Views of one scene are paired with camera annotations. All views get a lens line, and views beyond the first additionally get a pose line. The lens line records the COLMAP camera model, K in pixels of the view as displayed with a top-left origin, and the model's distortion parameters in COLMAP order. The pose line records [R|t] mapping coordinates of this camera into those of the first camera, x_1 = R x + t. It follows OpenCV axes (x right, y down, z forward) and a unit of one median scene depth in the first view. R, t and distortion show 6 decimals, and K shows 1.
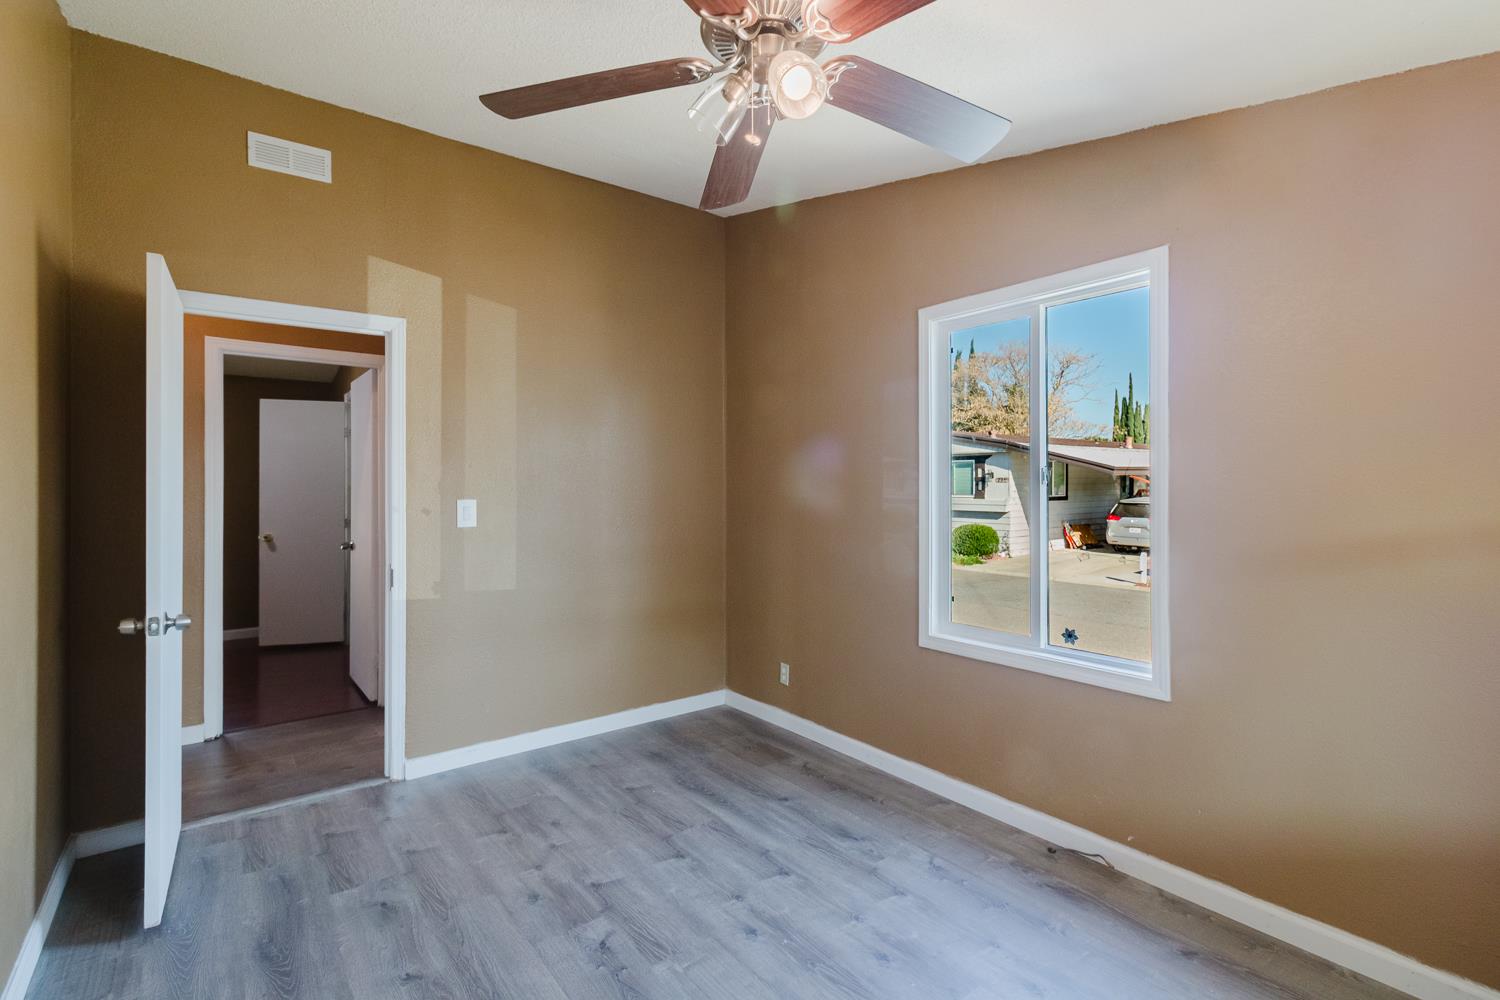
lens RADIAL K [[701.0, 0, 762.9], [0, 701.0, 482.2], [0, 0, 1]] dist [0.005084, 0.000378]
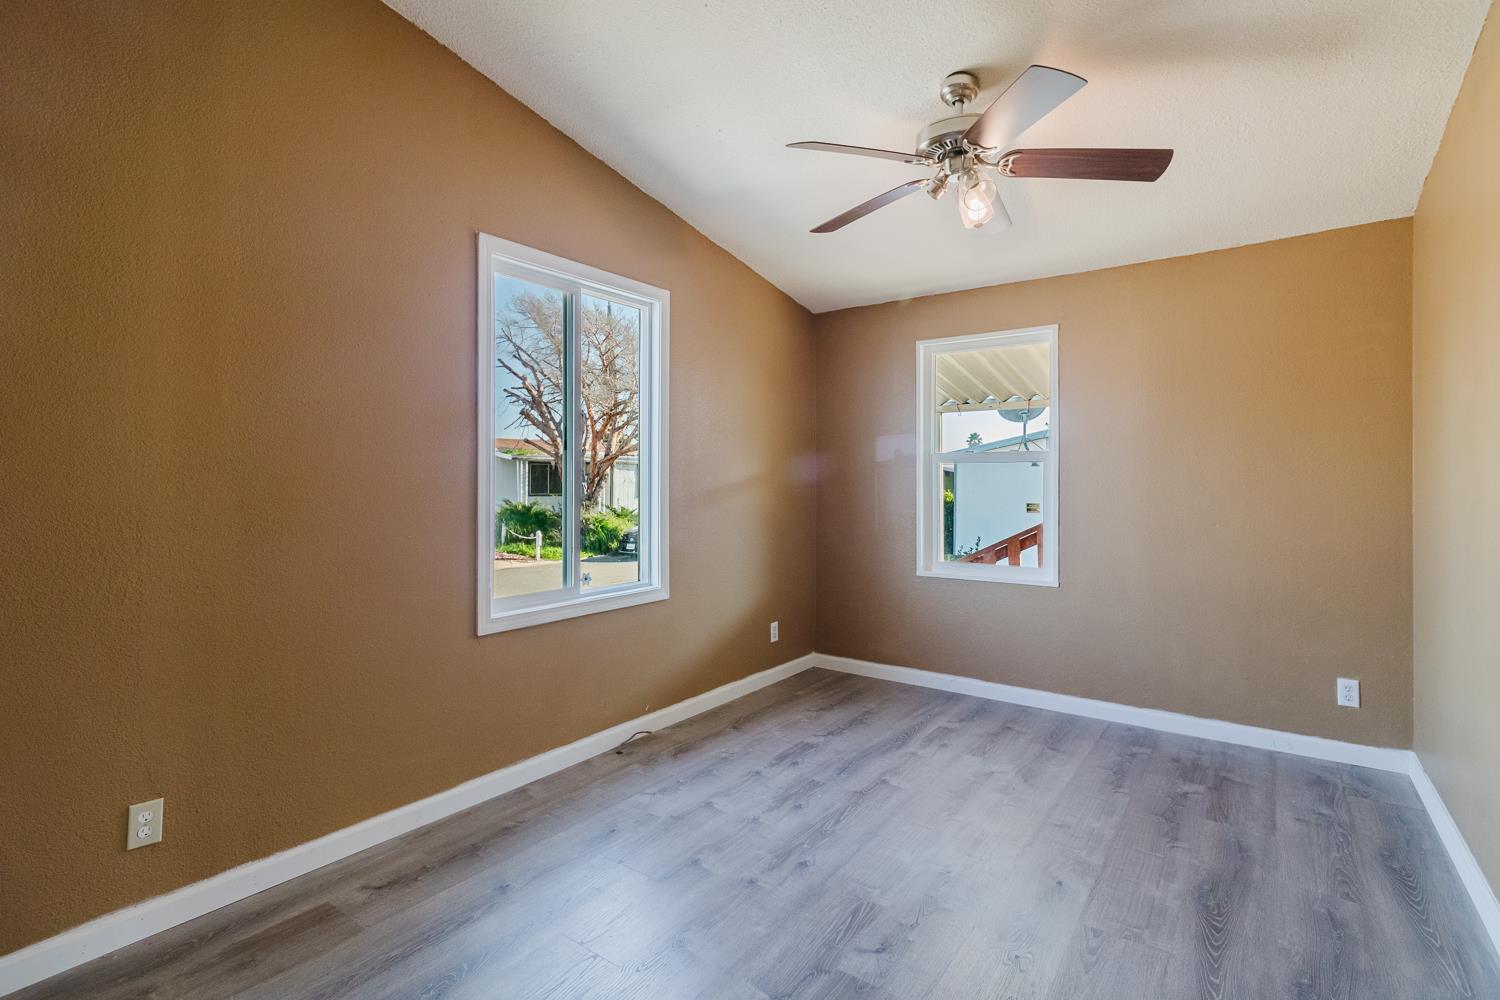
lens RADIAL K [[701.0, 0, 762.9], [0, 701.0, 482.2], [0, 0, 1]] dist [0.005084, 0.000378]
pose [[-0.280674, -0.000022, 0.959803, -0.764446], [-0.010419, 0.999941, -0.003024, 0.055683], [-0.959747, -0.010849, -0.280658, 1.032897]]
